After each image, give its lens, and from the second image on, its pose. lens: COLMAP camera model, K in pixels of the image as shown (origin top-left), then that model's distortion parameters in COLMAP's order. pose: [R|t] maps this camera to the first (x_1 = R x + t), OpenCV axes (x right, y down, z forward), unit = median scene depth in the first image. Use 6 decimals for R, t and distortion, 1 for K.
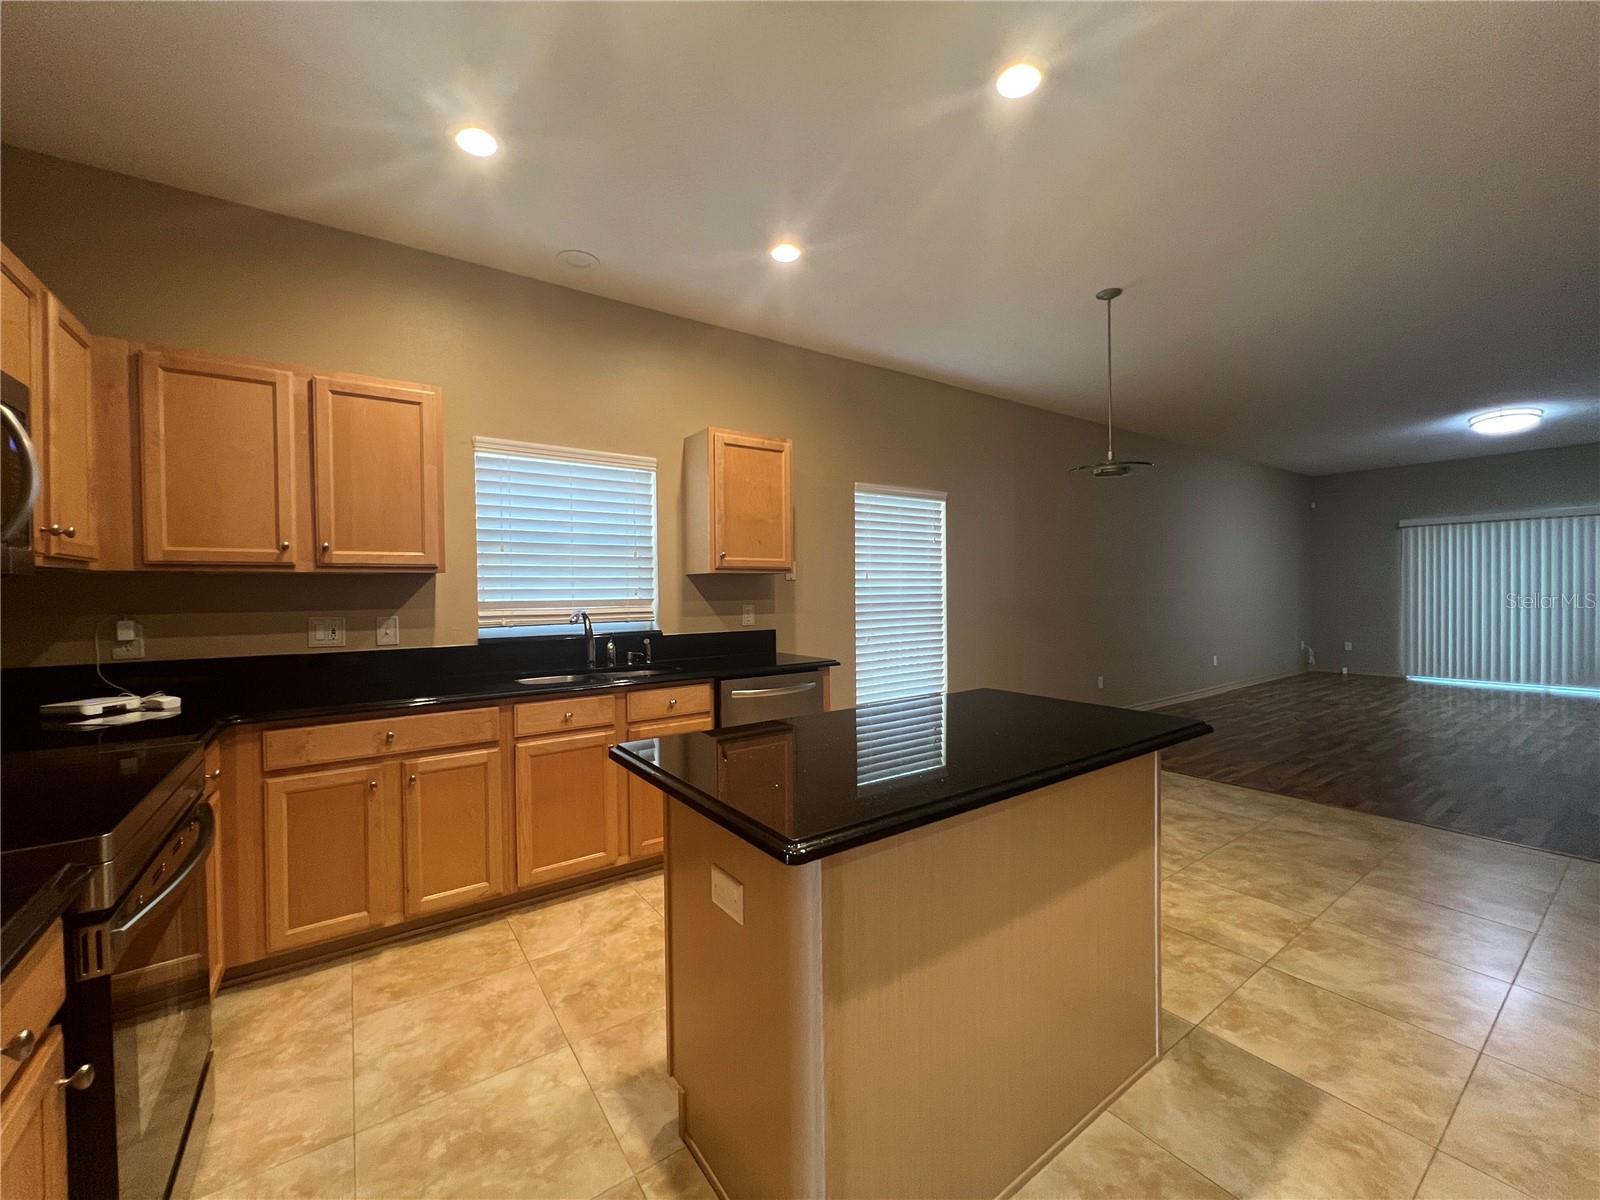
lens RADIAL K [[647.9, 0, 794.5], [0, 647.9, 596.4], [0, 0, 1]] dist [0.004280, 0.000690]
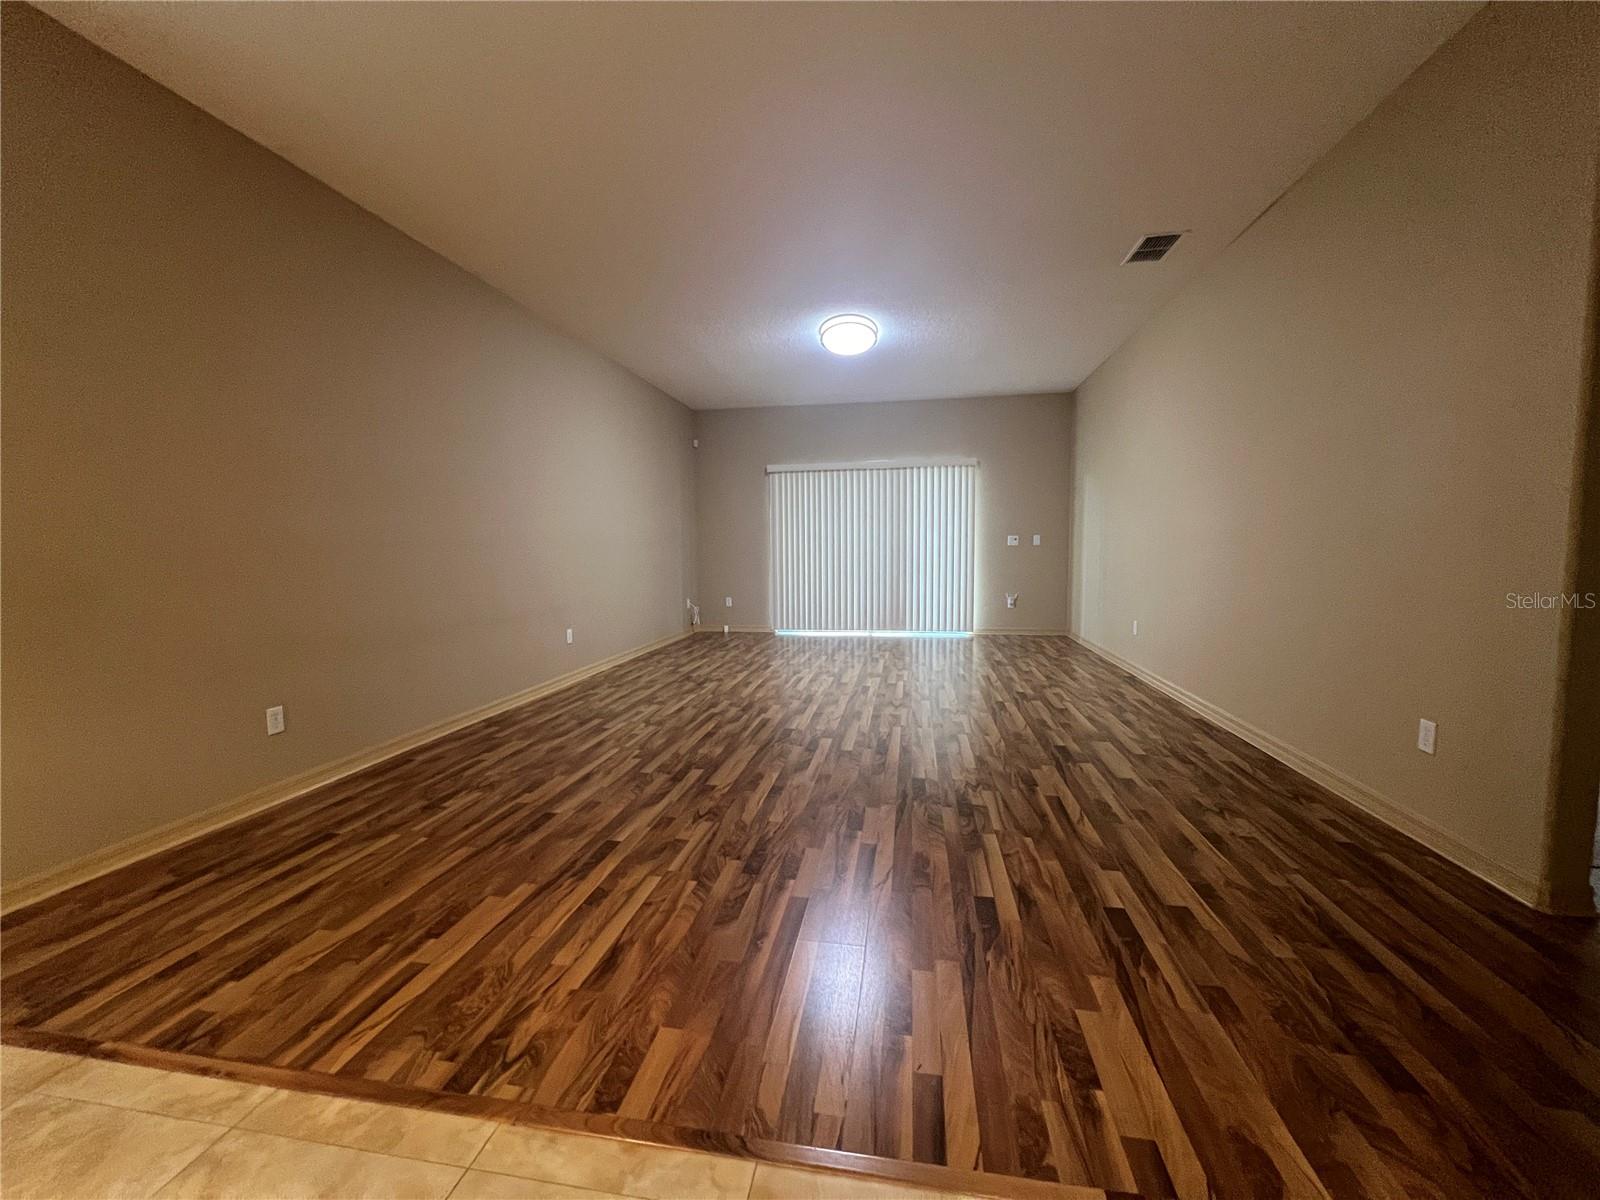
lens RADIAL K [[633.7, 0, 803.8], [0, 633.7, 599.3], [0, 0, 1]] dist [-0.001992, 0.000379]
pose [[0.706503, -0.052684, 0.705747, 0.360992], [0.008859, 0.997806, 0.065617, 0.018558], [-0.707655, -0.040106, 0.705419, 0.359949]]
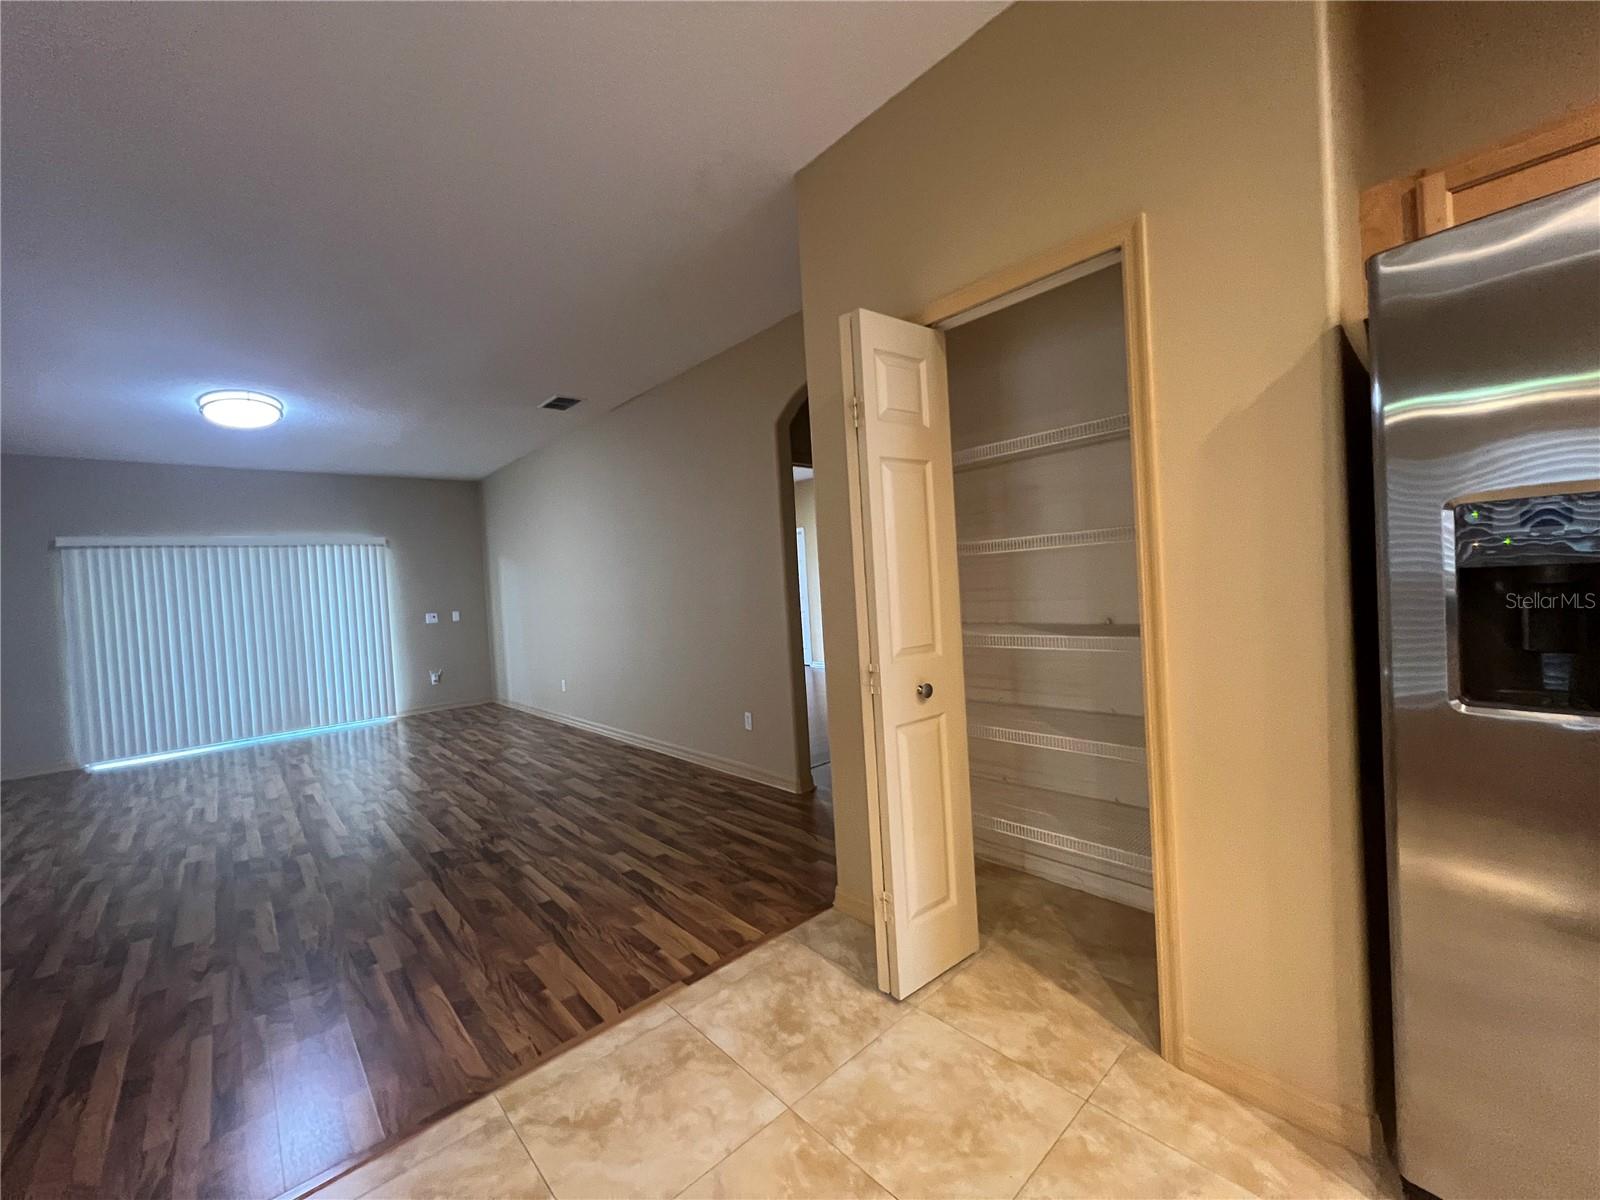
lens RADIAL K [[633.7, 0, 795.1], [0, 633.7, 598.4], [0, 0, 1]] dist [-0.001992, 0.000379]
pose [[-0.123284, 0.000665, 0.992371, 0.218660], [0.073487, 0.997260, 0.008461, -0.003450], [-0.989647, 0.073969, -0.122995, 0.380389]]
